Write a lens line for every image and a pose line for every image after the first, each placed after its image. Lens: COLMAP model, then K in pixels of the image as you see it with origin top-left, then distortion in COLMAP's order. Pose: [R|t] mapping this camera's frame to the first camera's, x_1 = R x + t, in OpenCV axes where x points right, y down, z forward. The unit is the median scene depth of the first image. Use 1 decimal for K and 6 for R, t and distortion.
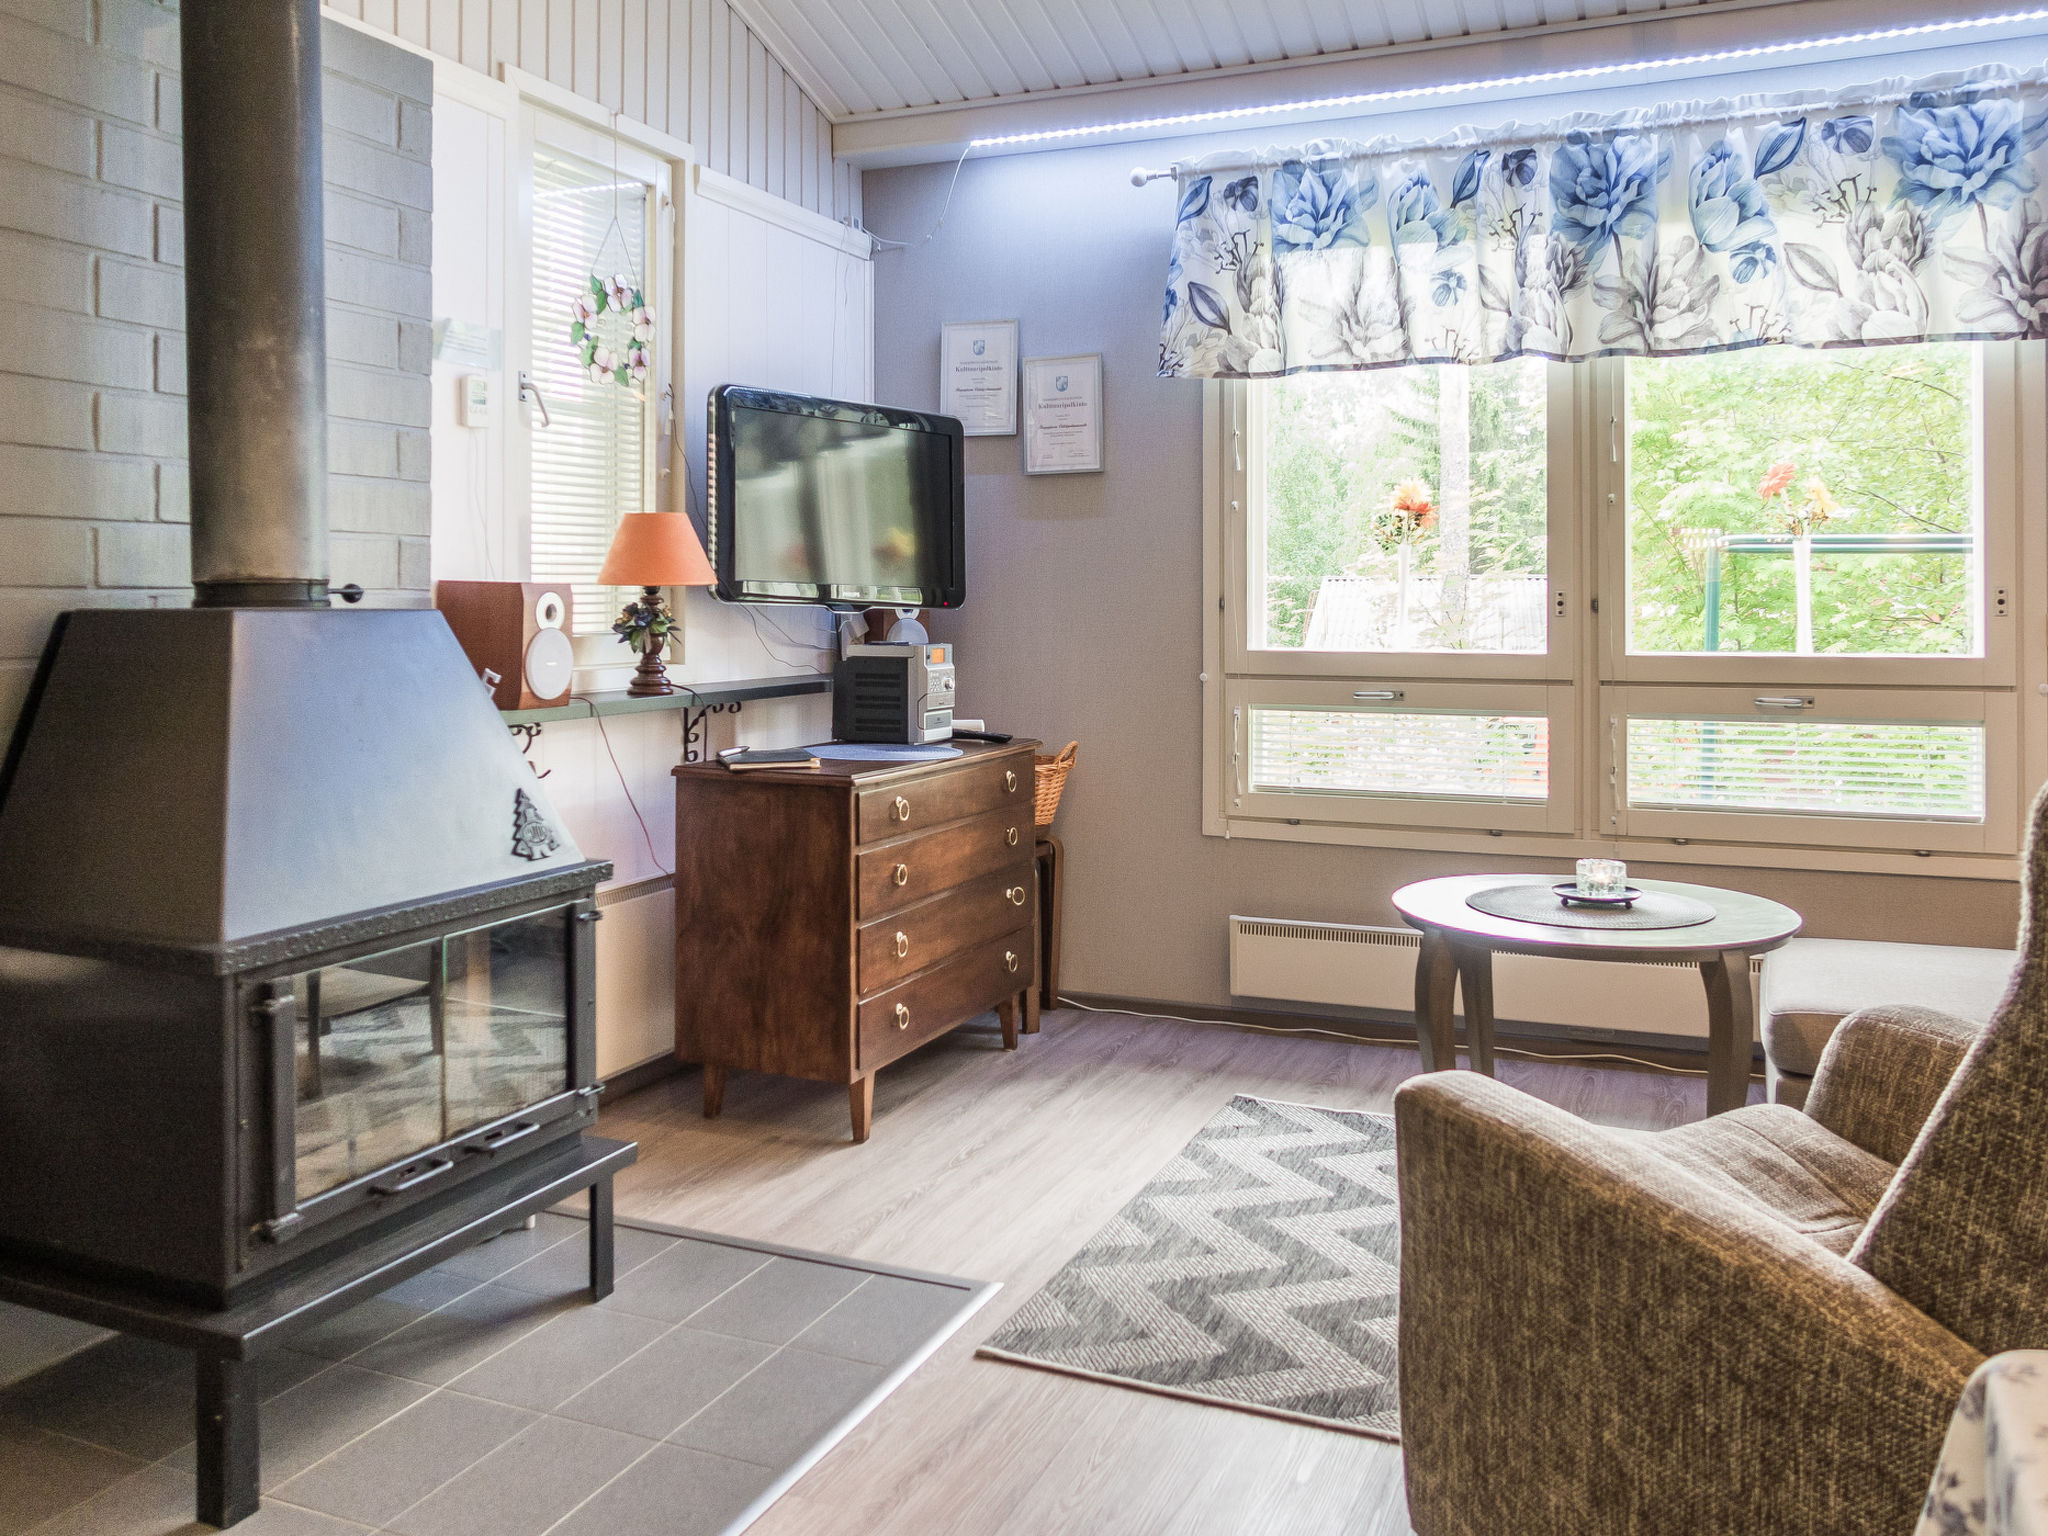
lens RADIAL K [[1703.6, 0, 979.4], [0, 1703.6, 549.6], [0, 0, 1]] dist [-0.025622, 0.011658]
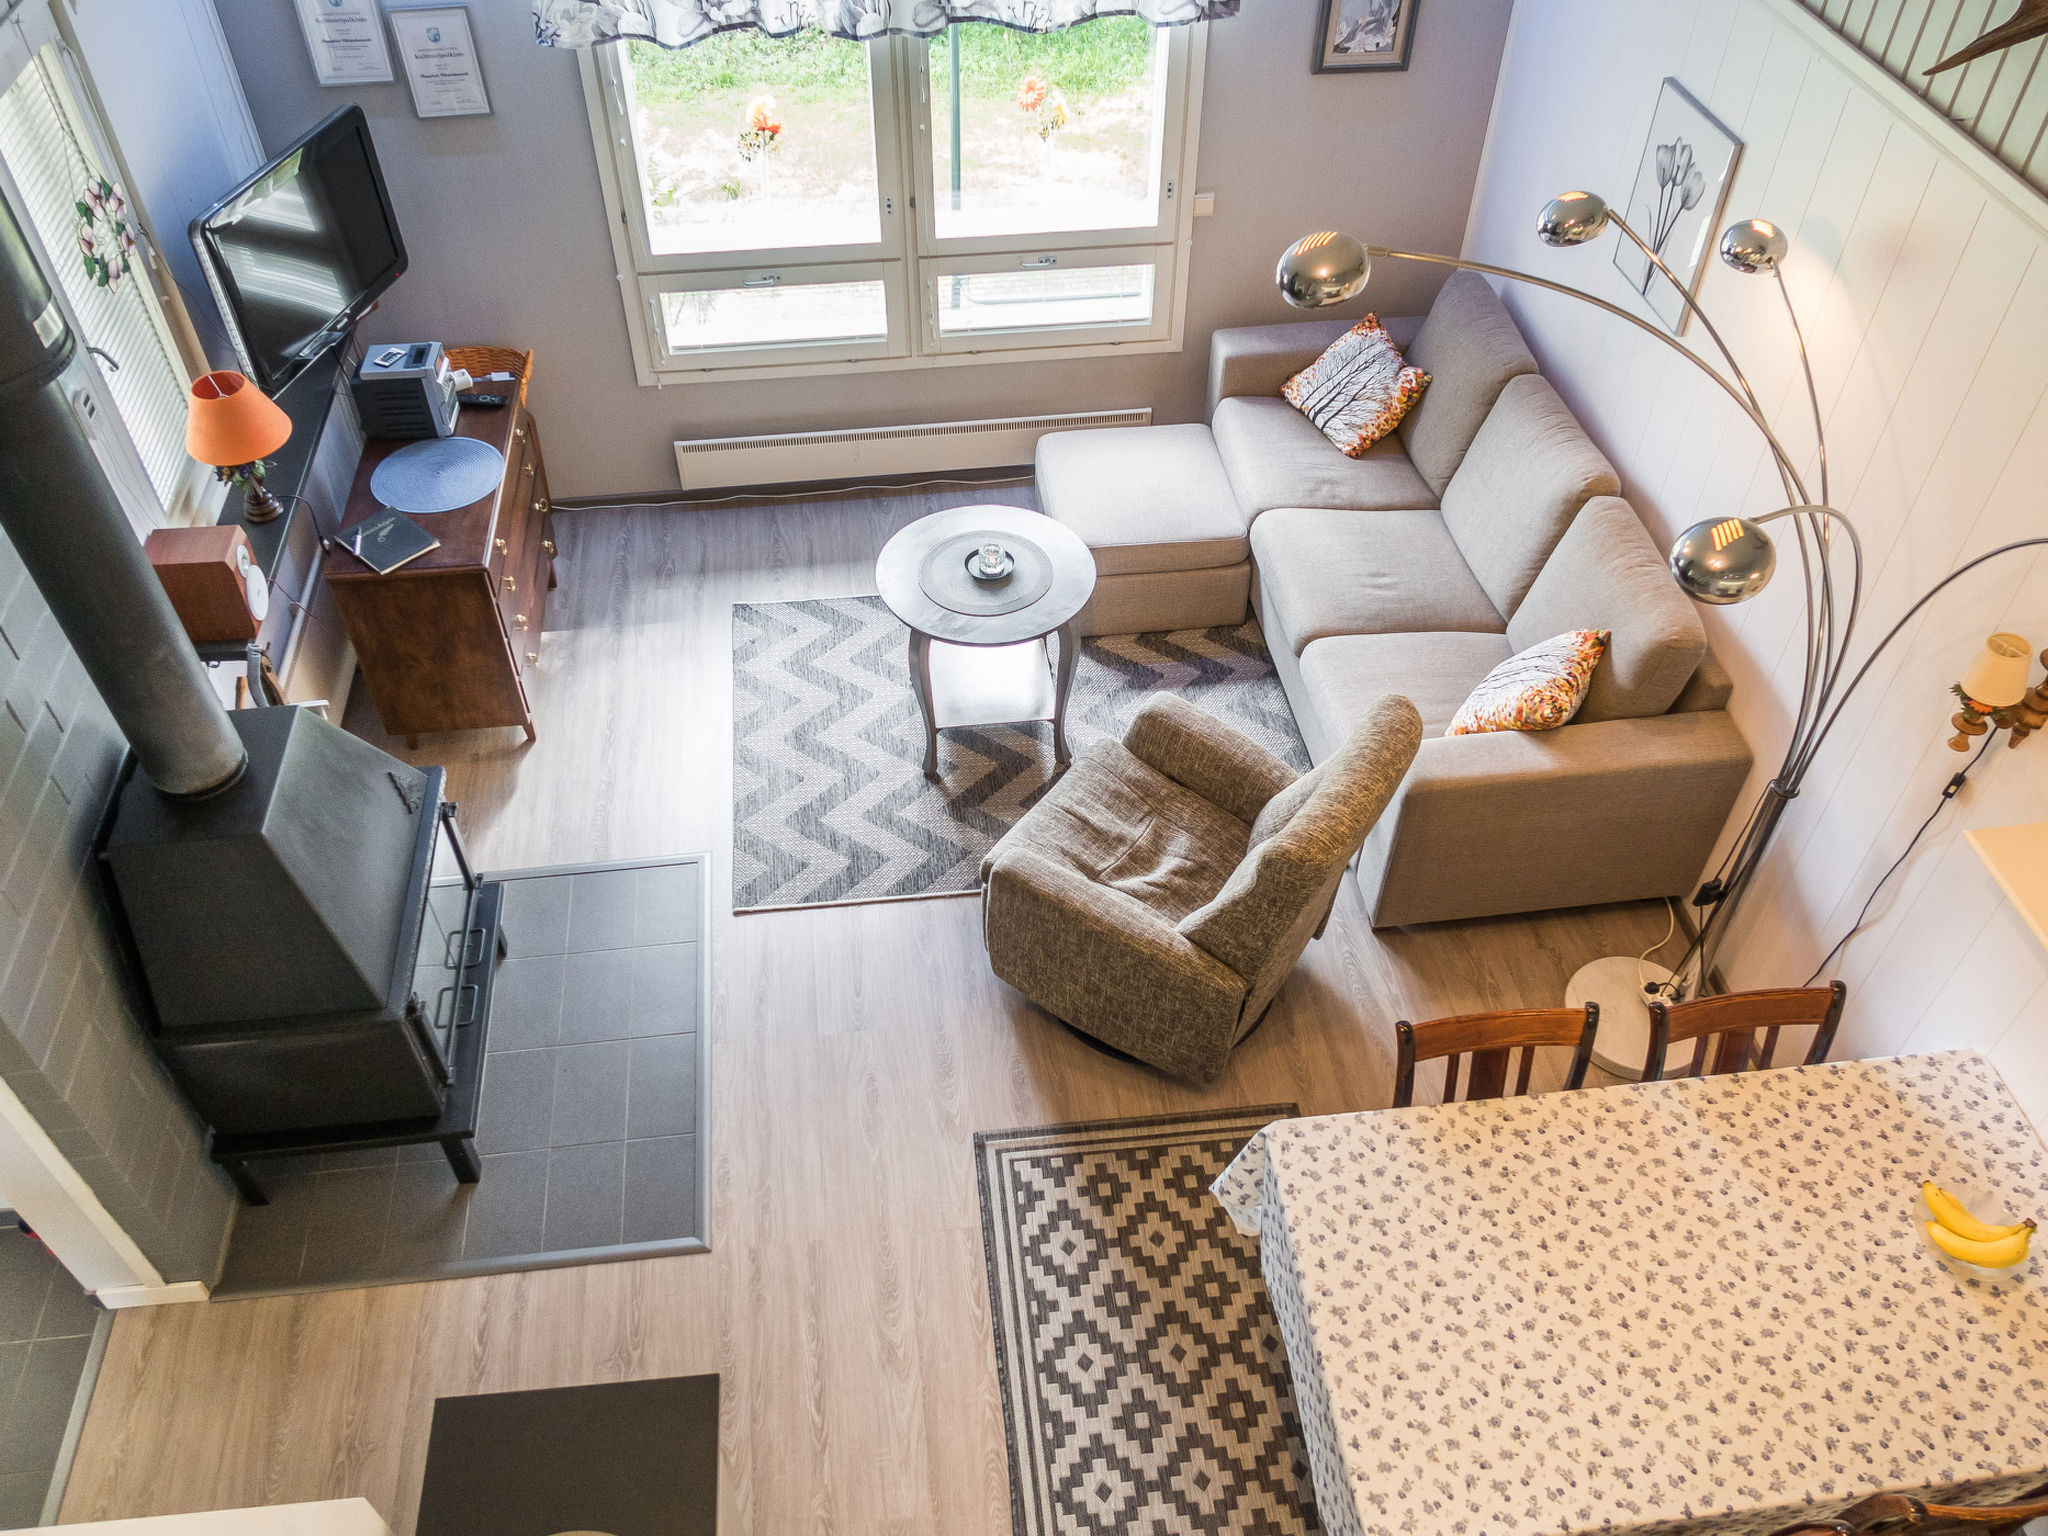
lens RADIAL K [[1703.6, 0, 1037.5], [0, 1703.6, 761.7], [0, 0, 1]] dist [-0.025622, 0.011658]
pose [[0.849063, -0.370558, 0.376534, -0.243080], [-0.020743, 0.688806, 0.724649, -0.685136], [-0.527883, -0.623083, 0.577154, -0.121524]]
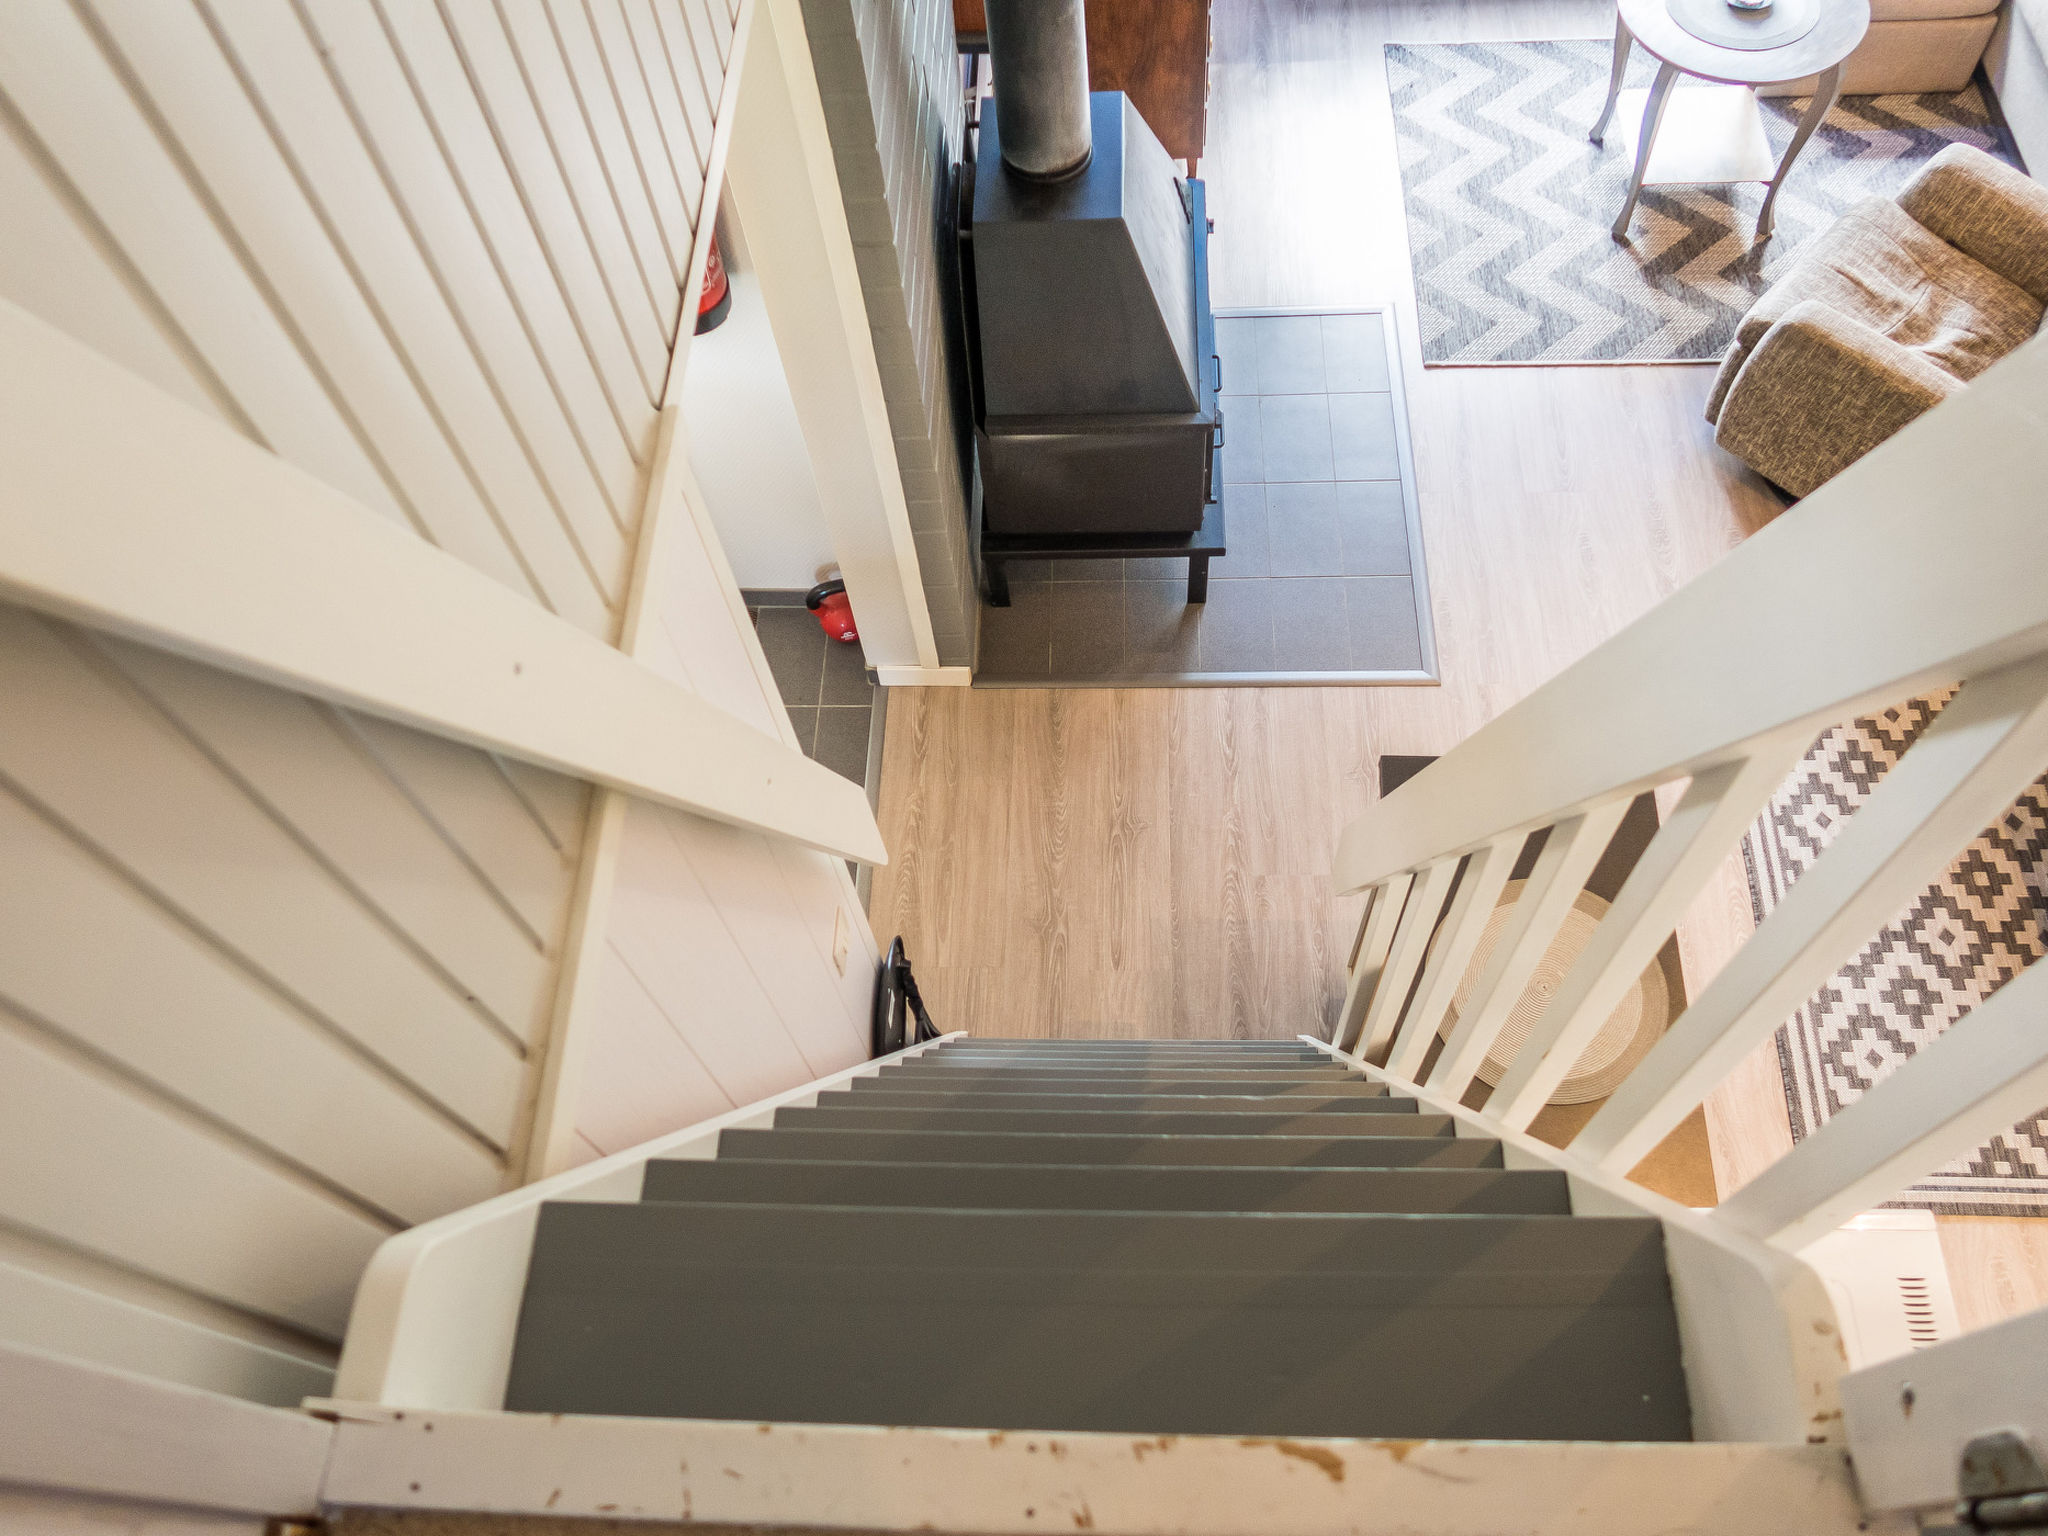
lens RADIAL K [[1703.6, 0, 972.3], [0, 1703.6, 816.2], [0, 0, 1]] dist [-0.025622, 0.011658]
pose [[0.919686, -0.370710, 0.129428, -0.584537], [0.060255, 0.458963, 0.886410, -0.653557], [-0.388004, -0.807420, 0.444439, -0.030137]]
